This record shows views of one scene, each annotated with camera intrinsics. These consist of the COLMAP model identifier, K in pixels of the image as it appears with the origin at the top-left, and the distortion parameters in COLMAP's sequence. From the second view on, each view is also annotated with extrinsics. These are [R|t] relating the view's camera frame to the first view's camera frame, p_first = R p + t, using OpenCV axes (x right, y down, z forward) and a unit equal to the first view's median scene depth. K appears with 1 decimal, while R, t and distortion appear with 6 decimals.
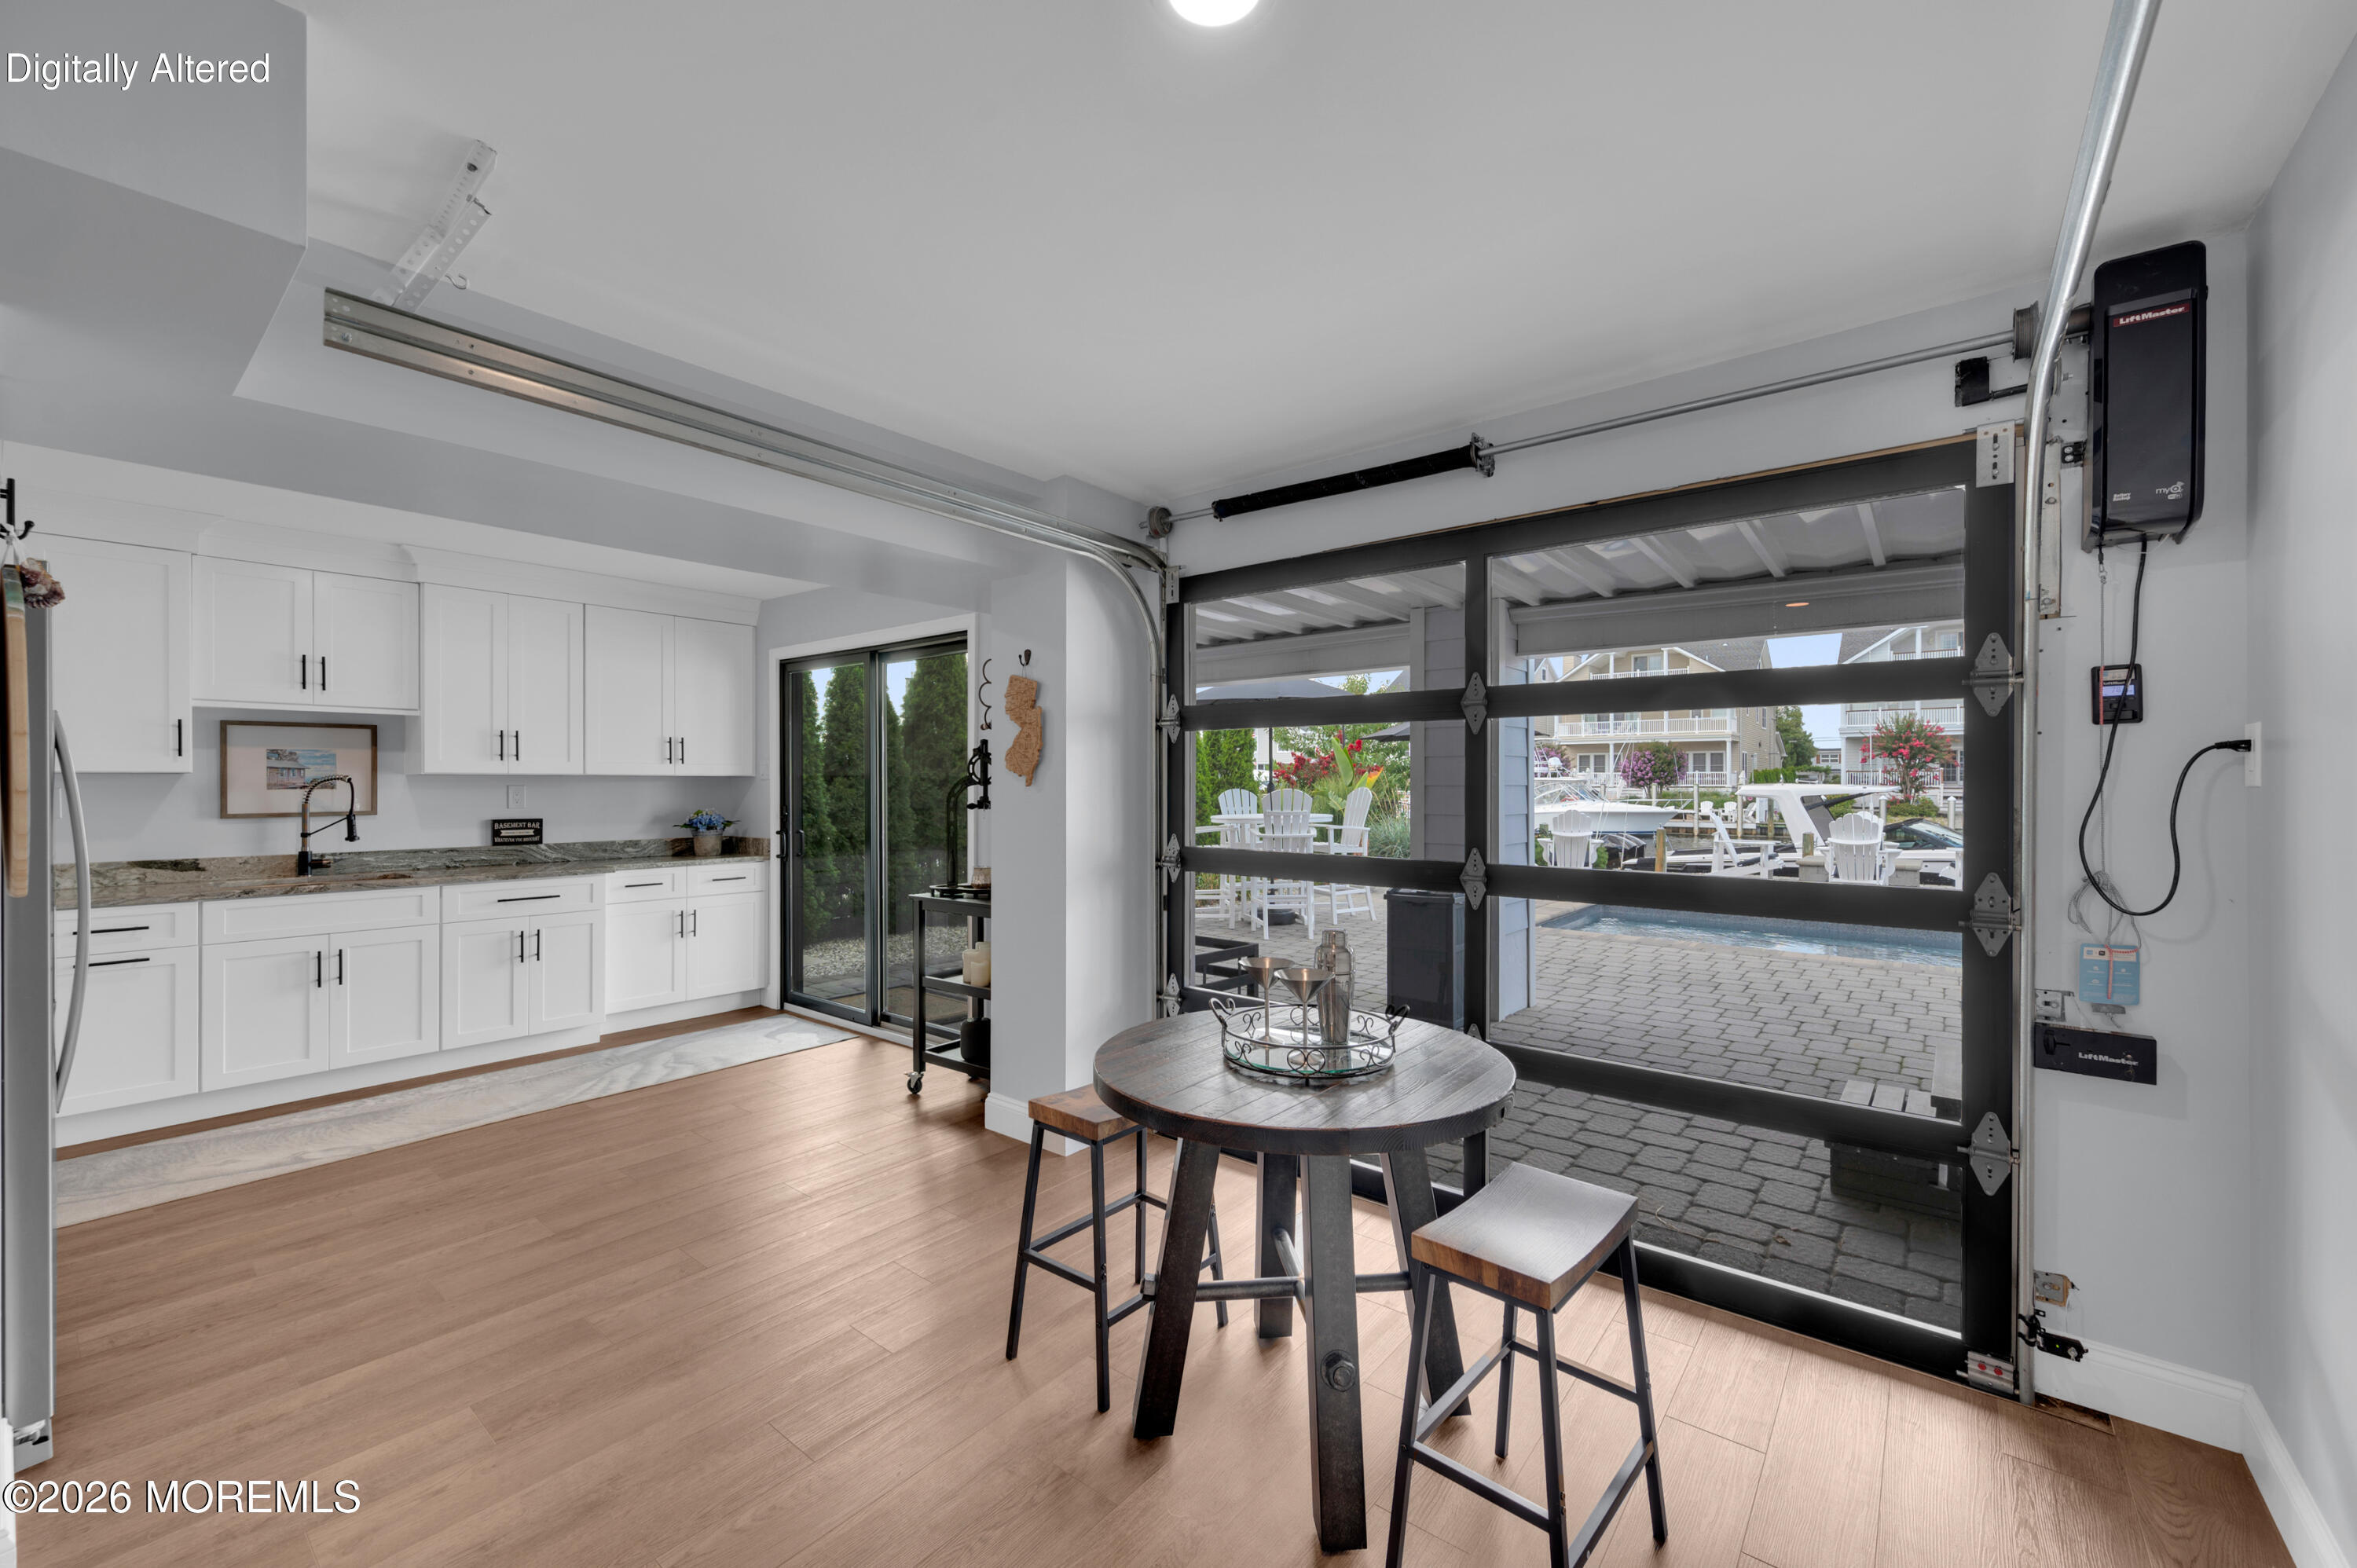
lens RADIAL K [[929.7, 0, 1189.0], [0, 929.7, 781.4], [0, 0, 1]] dist [0.001931, -0.000080]
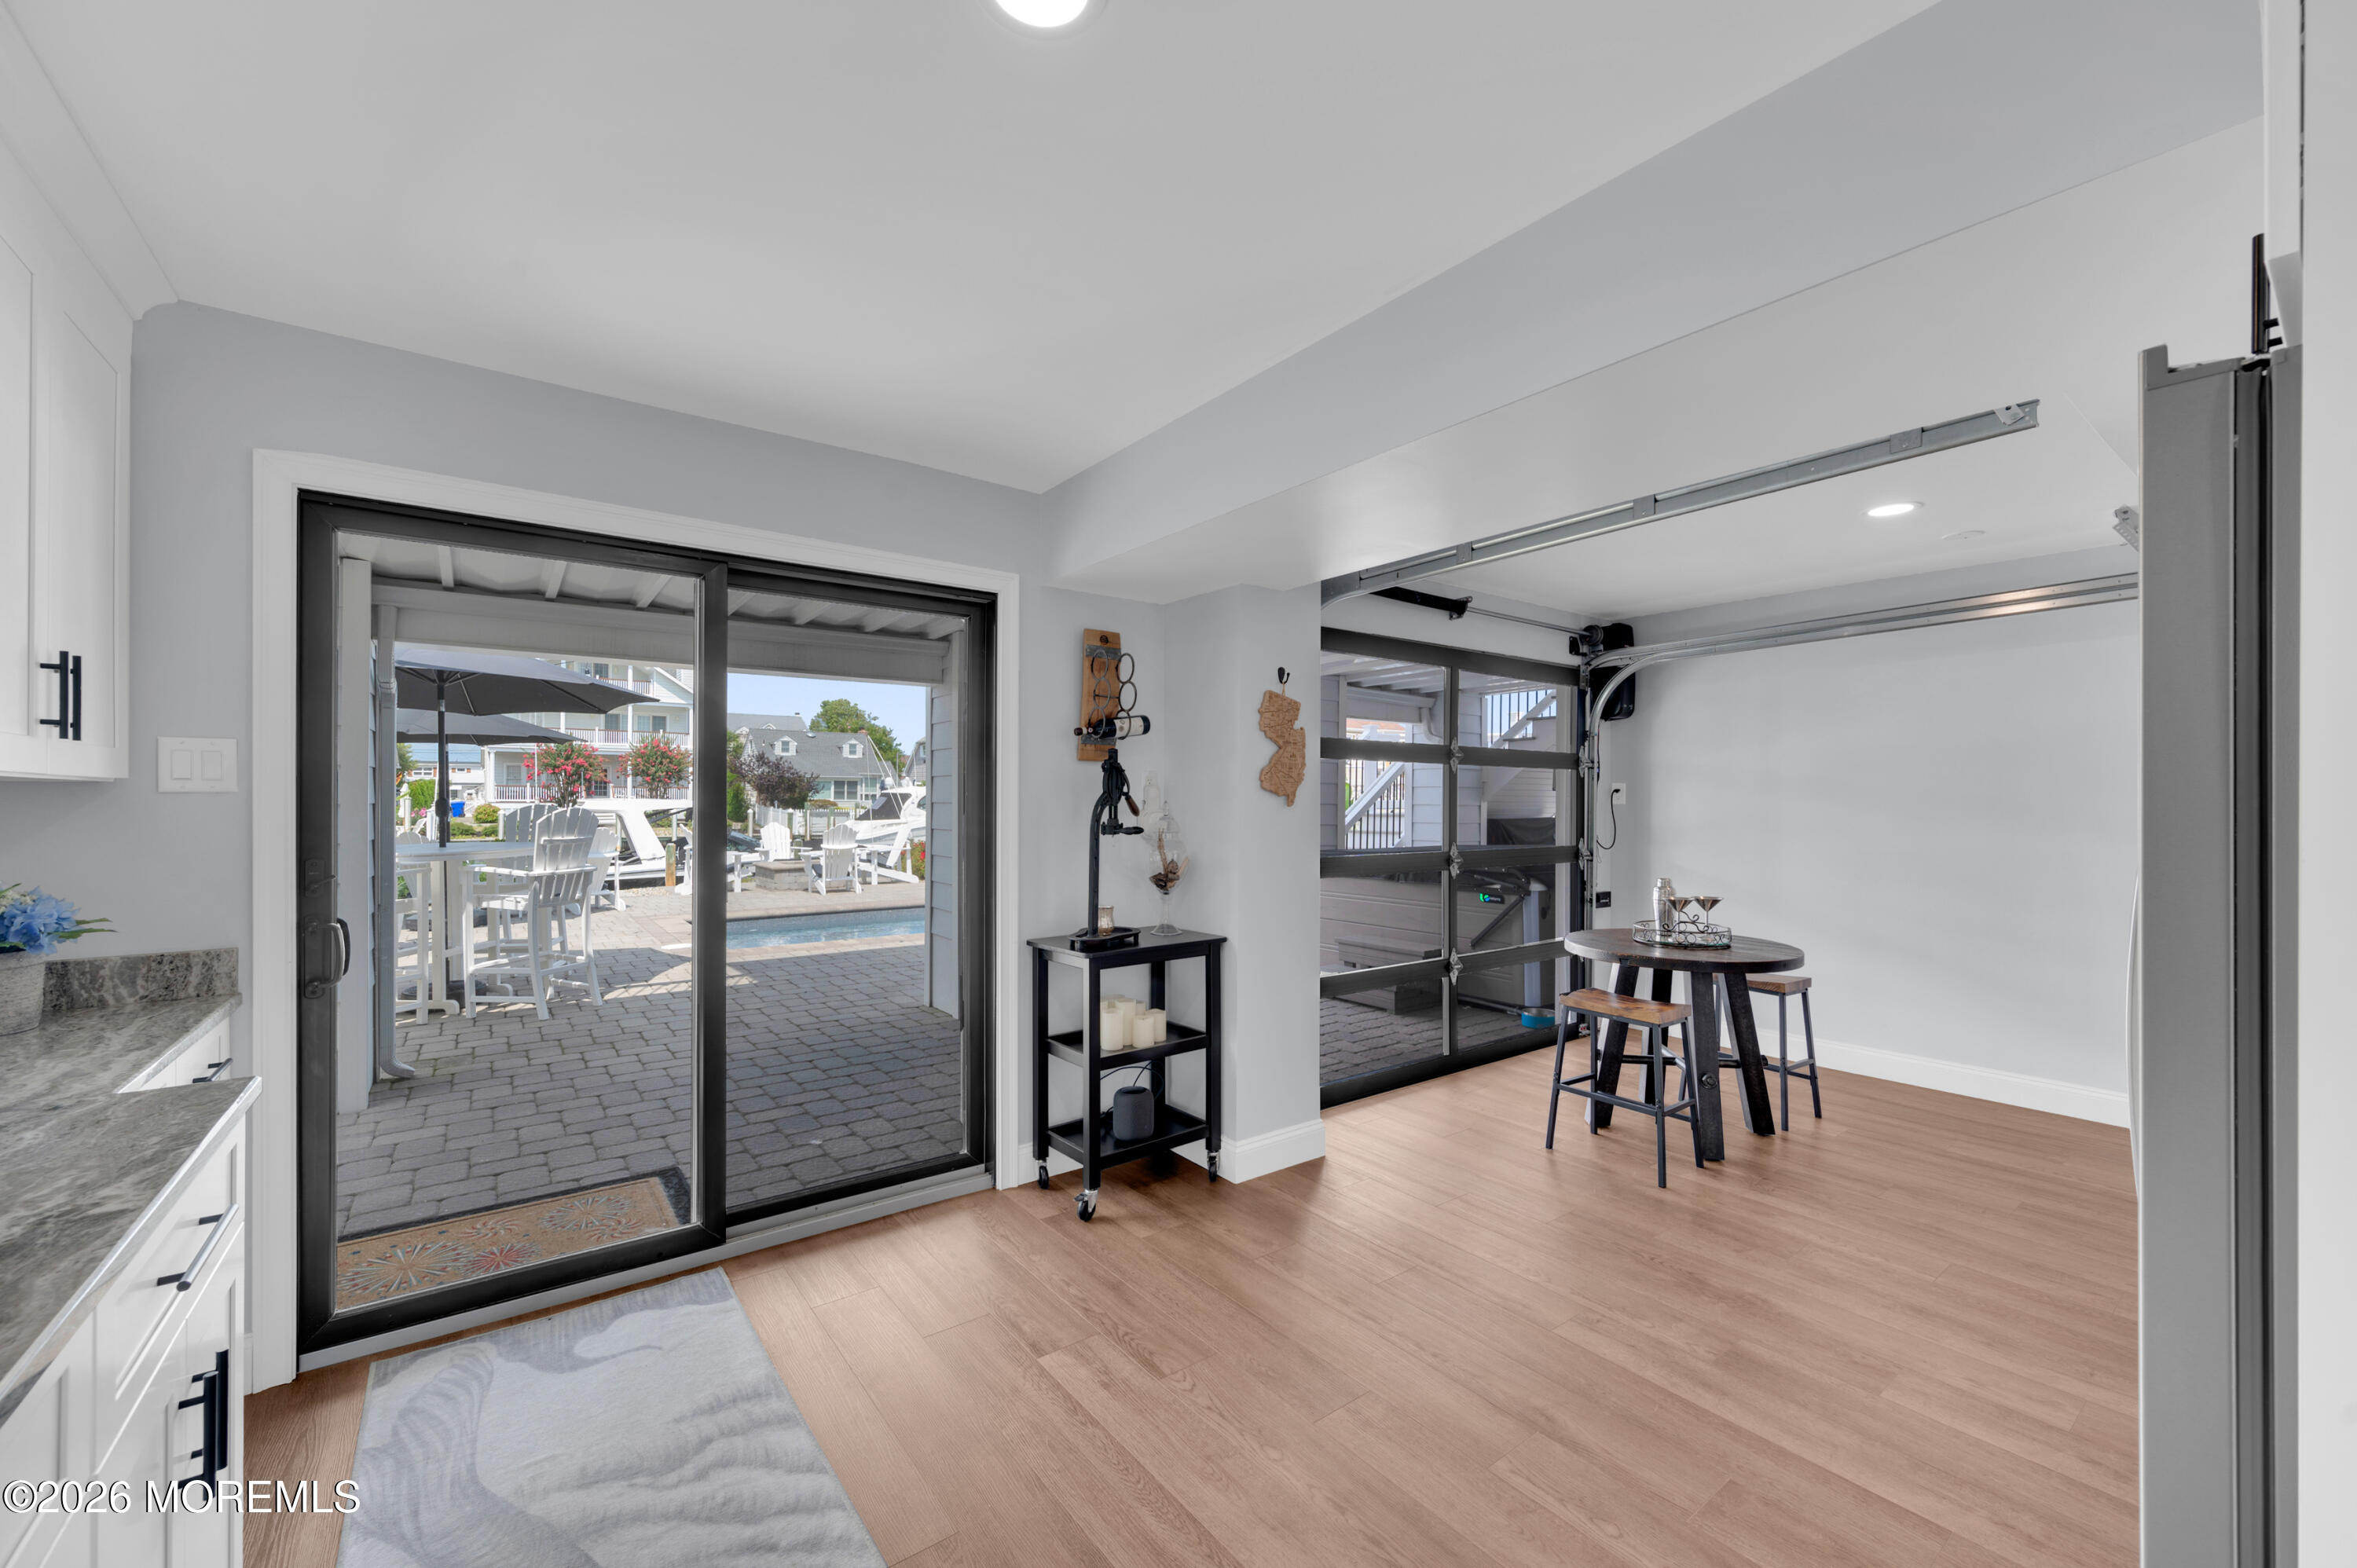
lens RADIAL K [[929.7, 0, 1173.5], [0, 929.7, 792.0], [0, 0, 1]] dist [0.001931, -0.000080]
pose [[0.257687, 0.015044, 0.966111, -1.000130], [-0.001188, 0.999883, -0.015253, 0.004636], [-0.966228, 0.002783, 0.257674, 0.747046]]
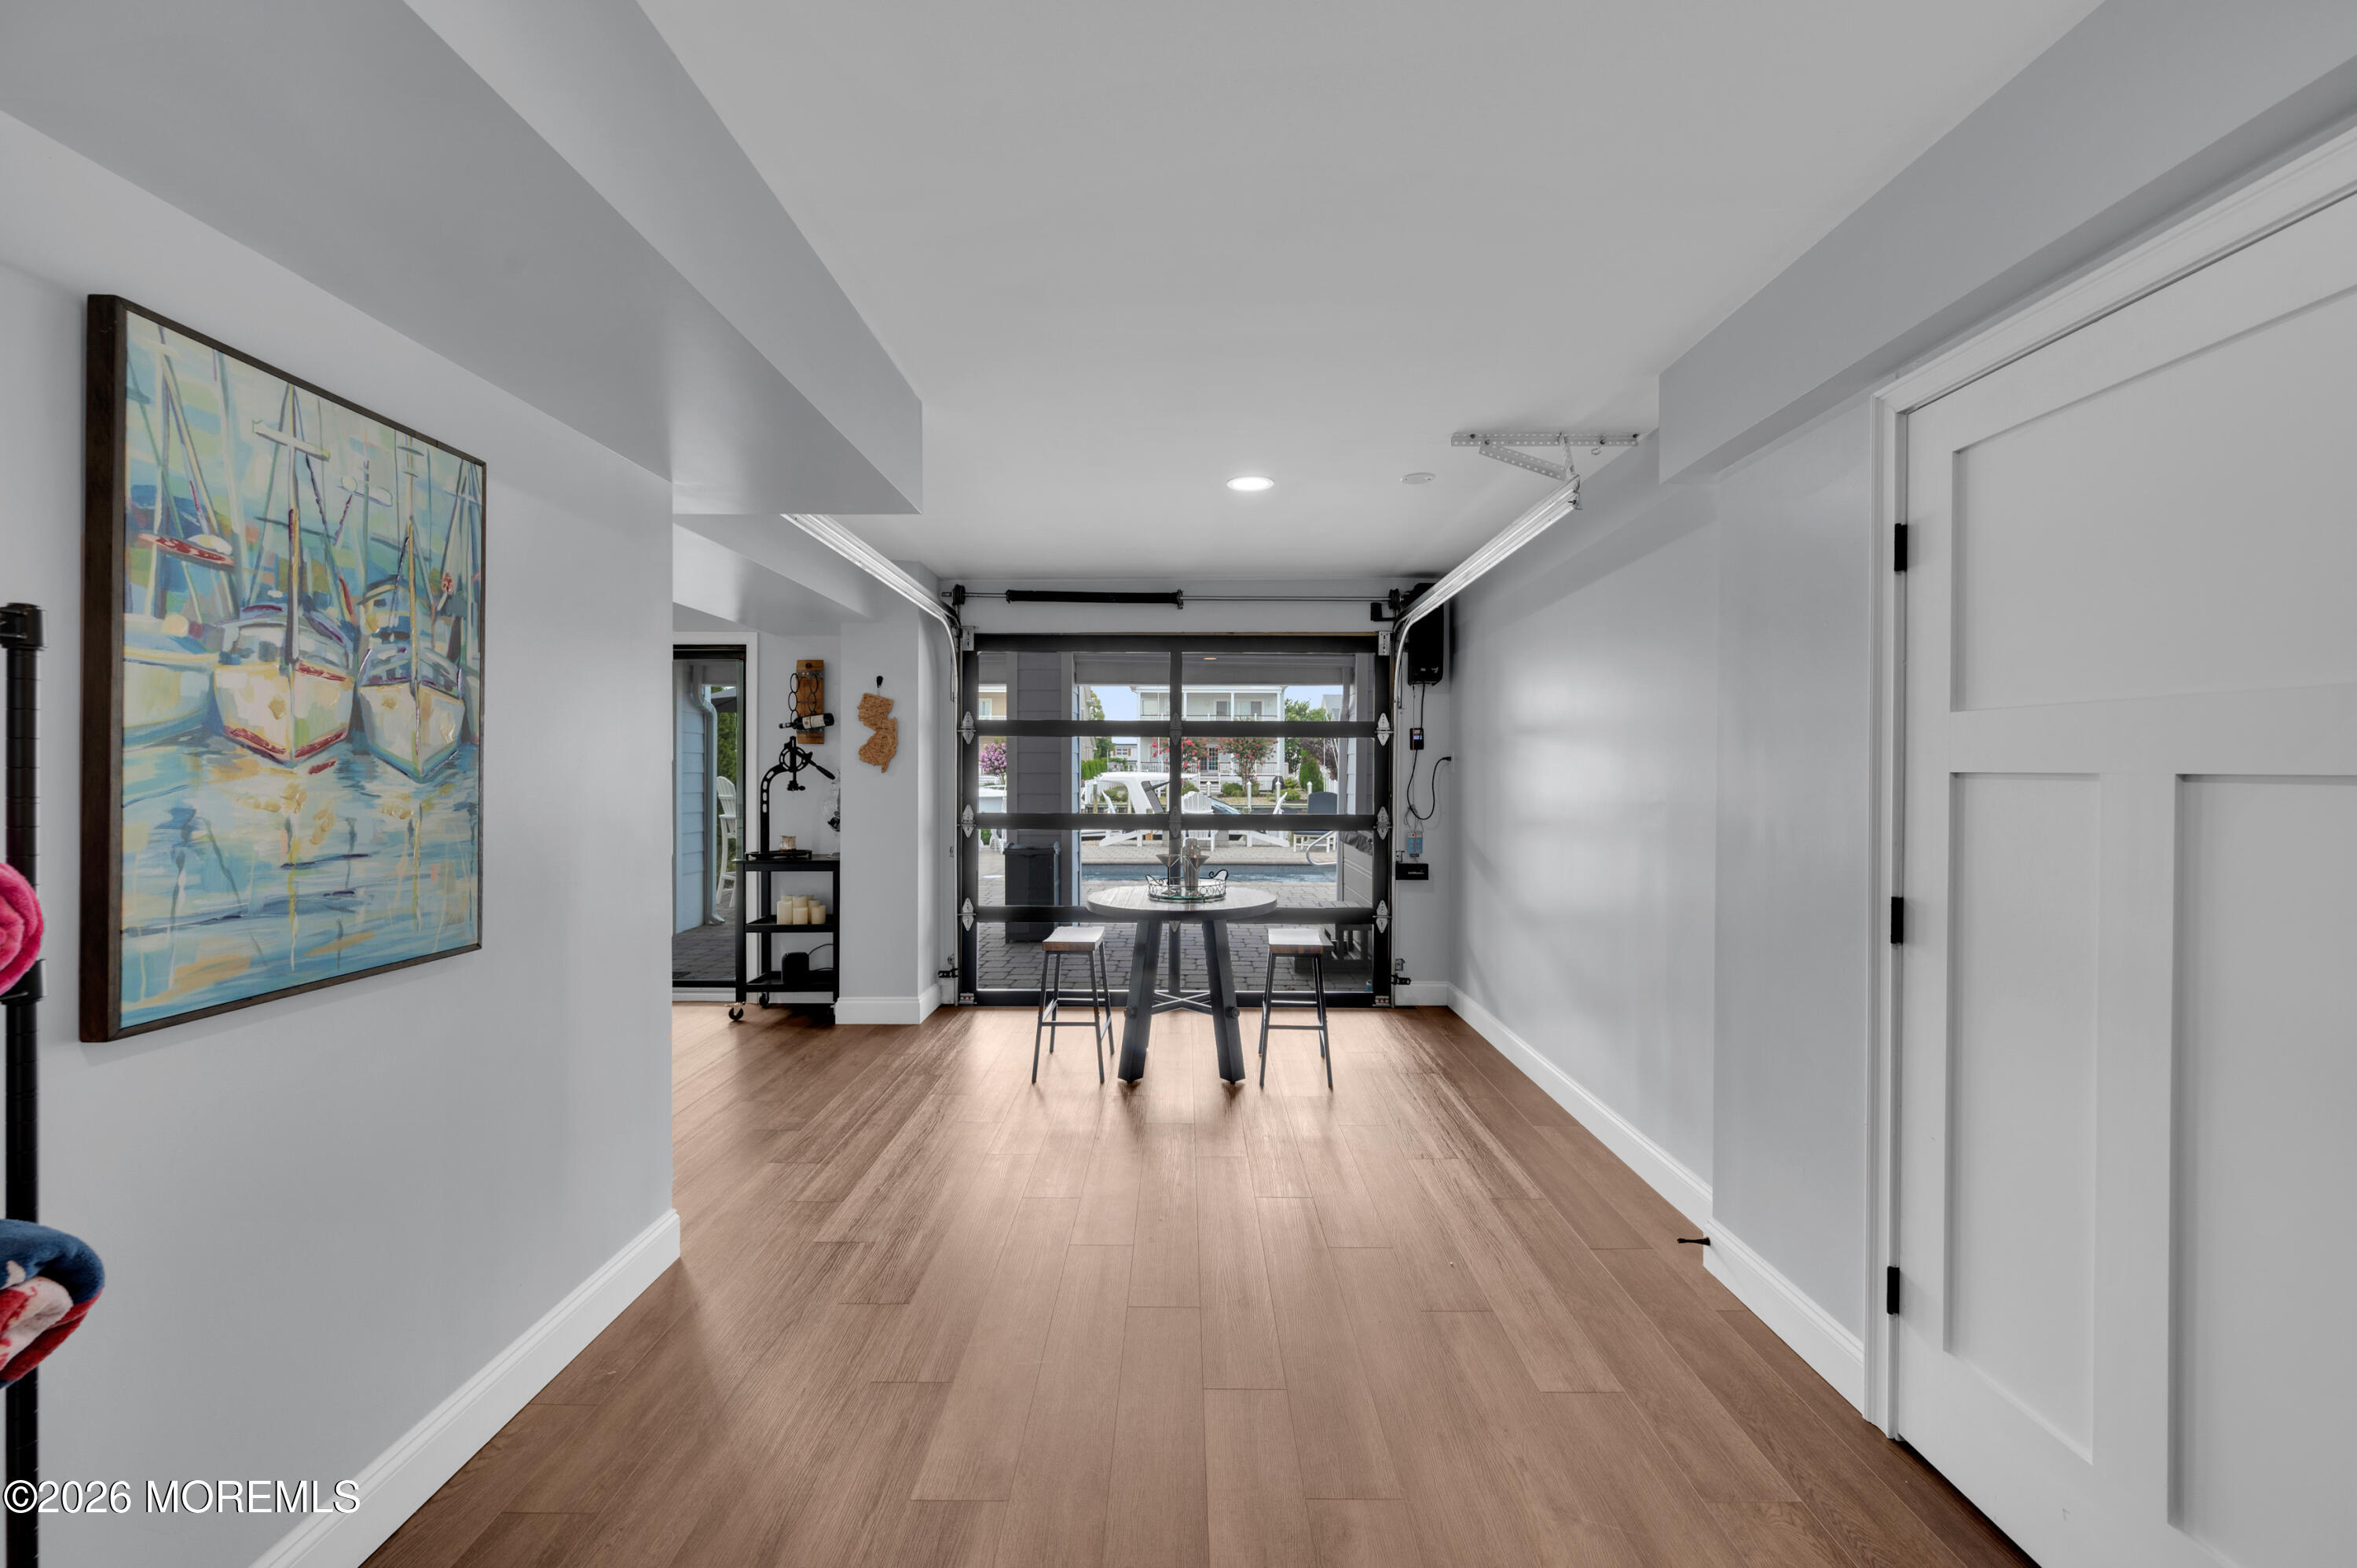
lens RADIAL K [[929.7, 0, 1179.1], [0, 929.7, 770.0], [0, 0, 1]] dist [0.001931, -0.000080]
pose [[0.783802, 0.004488, 0.620995, -0.603720], [-0.002893, 0.999989, -0.003575, 0.004182], [-0.621005, 0.001005, 0.783806, -0.339846]]
